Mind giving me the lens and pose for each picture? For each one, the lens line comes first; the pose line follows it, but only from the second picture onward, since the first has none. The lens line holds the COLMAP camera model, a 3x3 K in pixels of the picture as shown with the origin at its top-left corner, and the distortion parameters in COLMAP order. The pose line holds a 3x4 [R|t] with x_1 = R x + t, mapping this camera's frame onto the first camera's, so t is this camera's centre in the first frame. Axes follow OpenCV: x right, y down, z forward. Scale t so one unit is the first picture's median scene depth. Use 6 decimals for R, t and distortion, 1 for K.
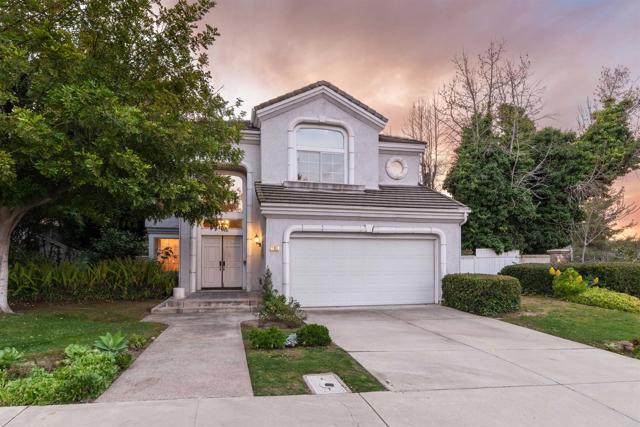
lens RADIAL K [[285.9, 0, 322.0], [0, 285.9, 200.5], [0, 0, 1]] dist [0.002710, 0.000103]
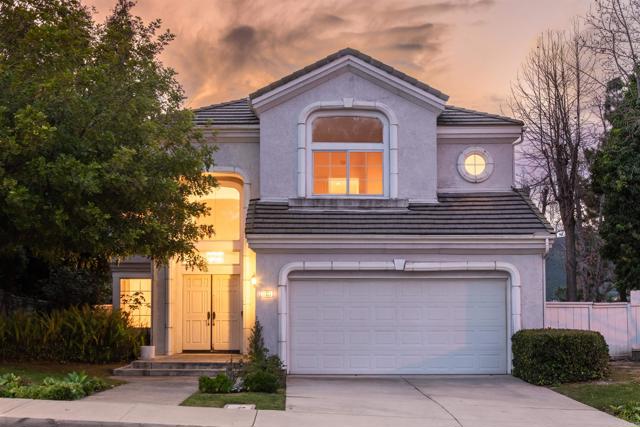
lens RADIAL K [[455.7, 0, 320.0], [0, 455.7, 189.7], [0, 0, 1]] dist [-0.005241, 0.001888]
pose [[0.992673, -0.032298, -0.116432, 0.089661], [0.025918, 0.998100, -0.055900, -0.026627], [0.118016, 0.052473, 0.991624, -0.140384]]
